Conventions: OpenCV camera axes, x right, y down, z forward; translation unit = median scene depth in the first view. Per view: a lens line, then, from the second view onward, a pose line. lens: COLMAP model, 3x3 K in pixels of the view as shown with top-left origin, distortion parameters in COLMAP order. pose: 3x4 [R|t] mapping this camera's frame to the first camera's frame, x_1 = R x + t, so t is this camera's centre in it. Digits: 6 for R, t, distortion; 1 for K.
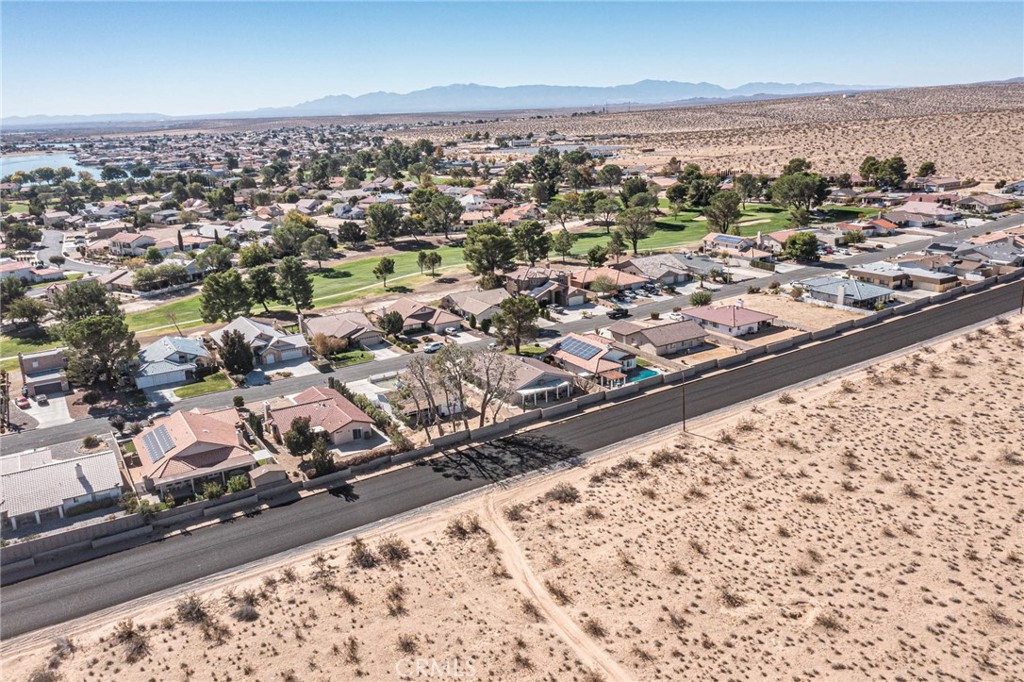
lens RADIAL K [[807.6, 0, 515.7], [0, 807.6, 339.1], [0, 0, 1]] dist [-0.010306, -0.000055]
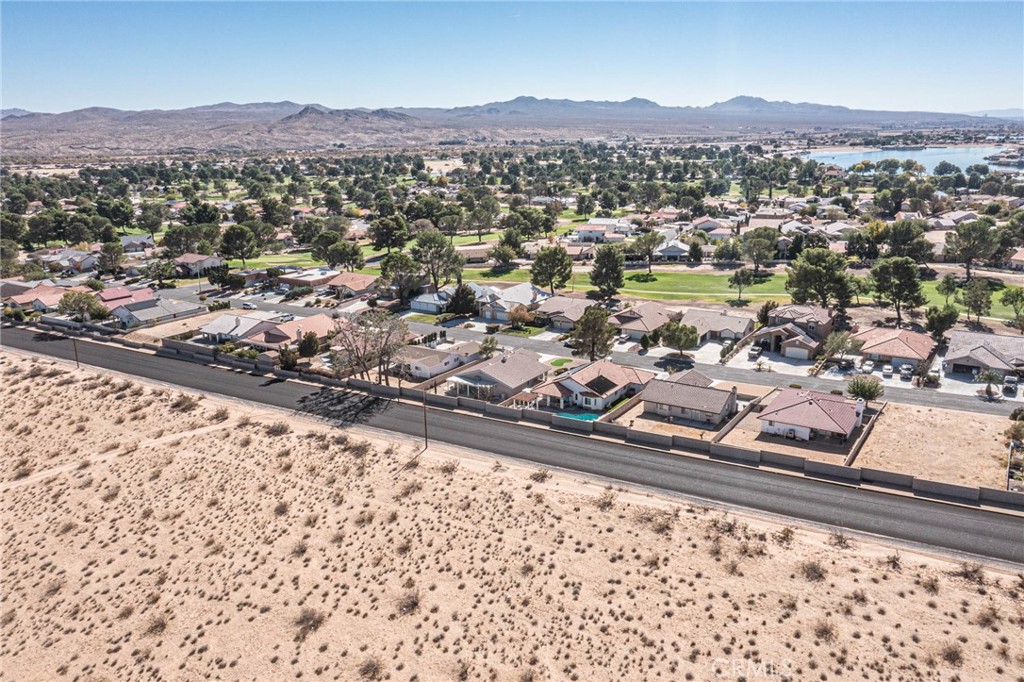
lens RADIAL K [[807.6, 0, 515.7], [0, 807.6, 339.1], [0, 0, 1]] dist [-0.010306, -0.000055]
pose [[0.427270, 0.254766, -0.867488, 0.883466], [-0.246543, 0.955947, 0.159314, -0.162688], [0.869860, 0.145803, 0.471258, 0.493791]]
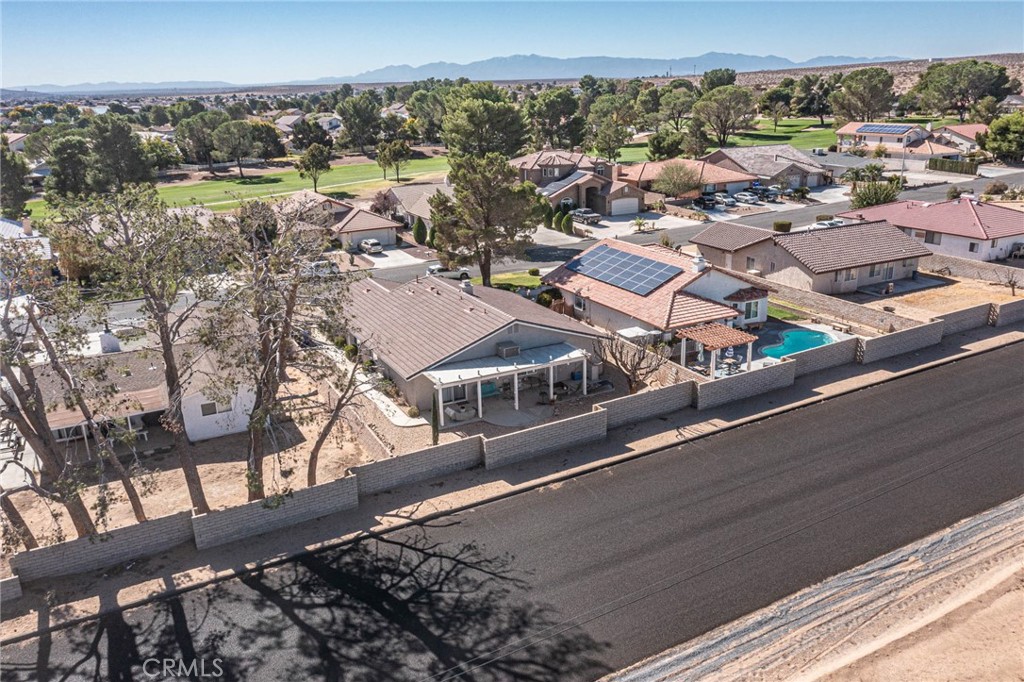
lens RADIAL K [[807.6, 0, 515.7], [0, 807.6, 339.1], [0, 0, 1]] dist [-0.010306, -0.000055]
pose [[0.997388, 0.031695, -0.064912, 0.053376], [-0.029586, 0.999011, 0.033204, 0.034817], [0.065900, -0.031197, 0.997338, 0.608229]]
